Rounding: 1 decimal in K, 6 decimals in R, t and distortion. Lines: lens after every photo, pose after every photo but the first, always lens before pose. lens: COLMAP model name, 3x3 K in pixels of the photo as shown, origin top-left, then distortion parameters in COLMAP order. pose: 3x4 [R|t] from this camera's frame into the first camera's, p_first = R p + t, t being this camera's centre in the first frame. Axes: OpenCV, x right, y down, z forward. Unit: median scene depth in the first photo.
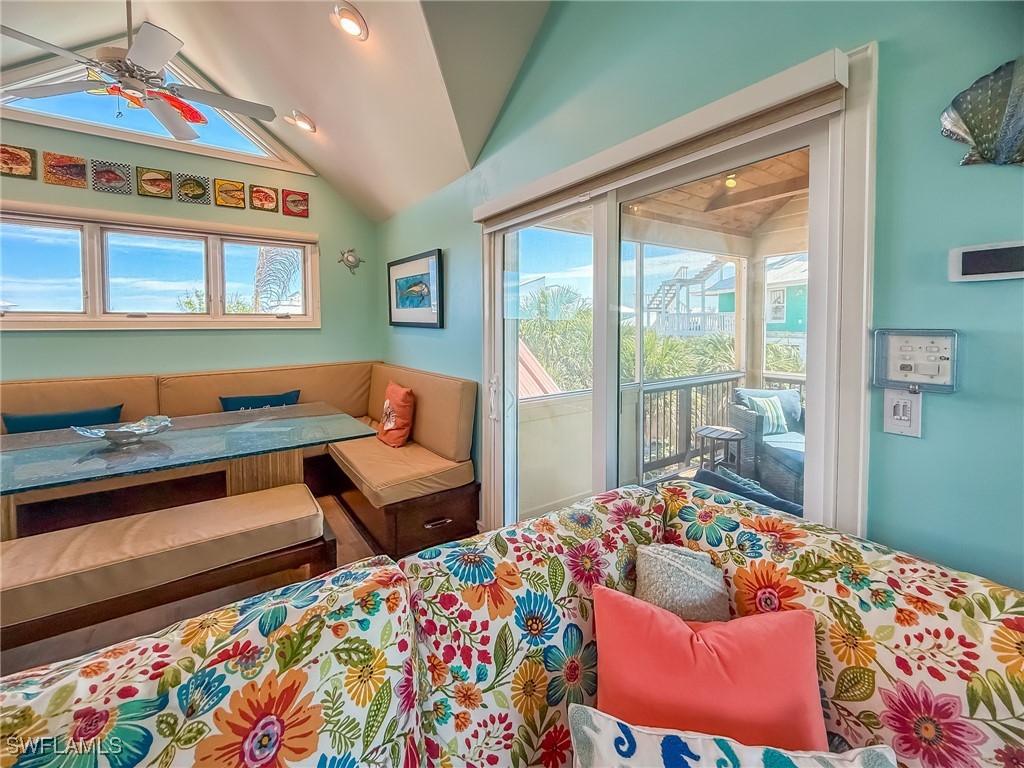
lens RADIAL K [[428.8, 0, 505.4], [0, 428.8, 341.5], [0, 0, 1]] dist [0.002226, -0.000368]
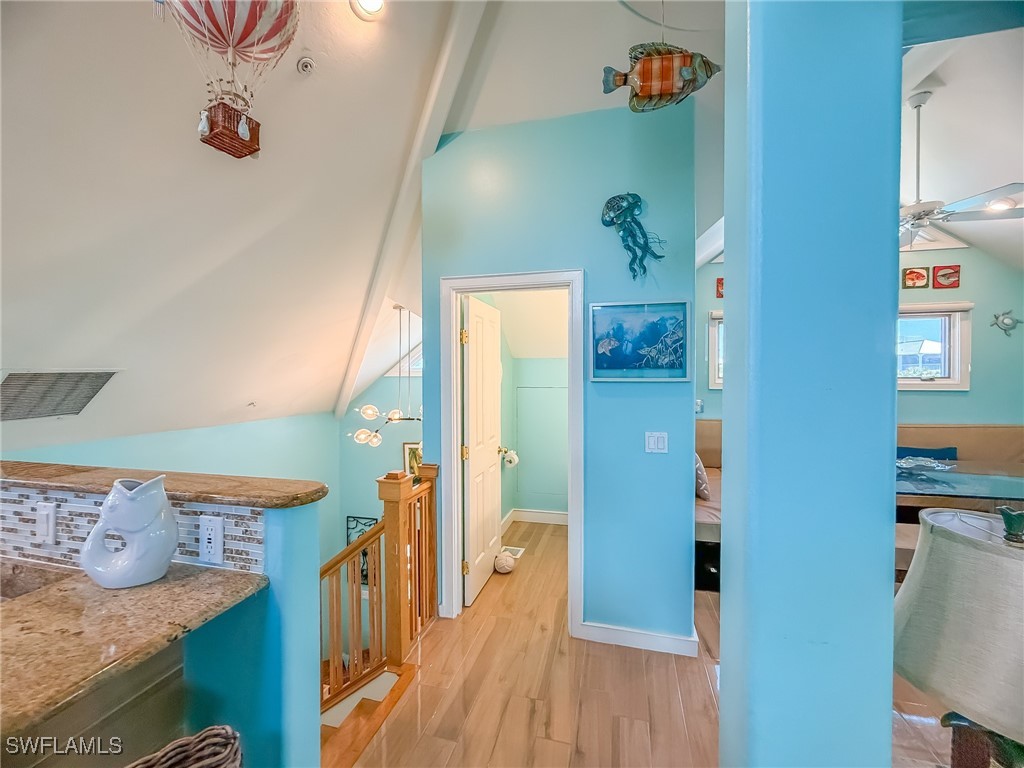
lens RADIAL K [[414.7, 0, 526.4], [0, 414.7, 383.9], [0, 0, 1]] dist [-0.003079, 0.000912]
pose [[0.665223, 0.013608, -0.746520, -0.591390], [-0.024764, 0.999686, -0.003844, -0.023337], [0.746234, 0.021044, 0.665352, -0.730902]]
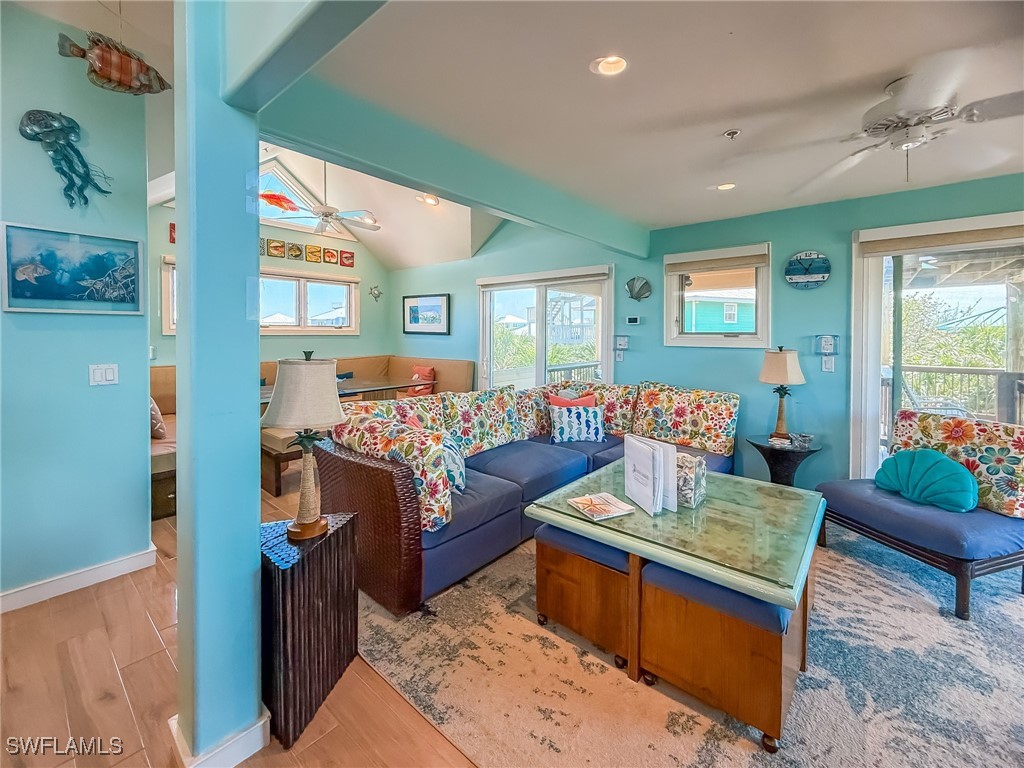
lens RADIAL K [[428.8, 0, 500.7], [0, 428.8, 343.9], [0, 0, 1]] dist [0.002226, -0.000368]
pose [[0.970738, 0.001821, 0.240133, -0.450743], [0.001890, 0.999882, -0.015226, 0.043644], [-0.240133, 0.015235, 0.970620, -1.053631]]
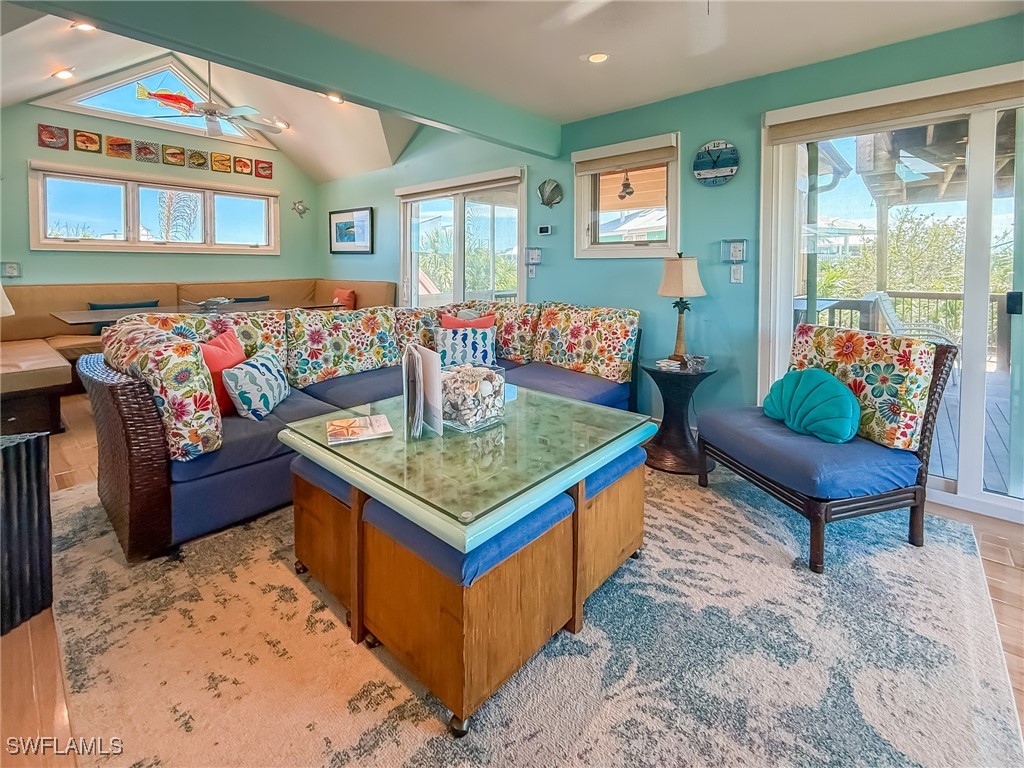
lens RADIAL K [[464.9, 0, 505.0], [0, 464.9, 282.9], [0, 0, 1]] dist [-0.000301, 0.000697]
pose [[0.974821, -0.000196, 0.222988, -0.056826], [0.001258, 0.999989, -0.004621, 0.108681], [-0.222984, 0.004785, 0.974810, -1.056306]]
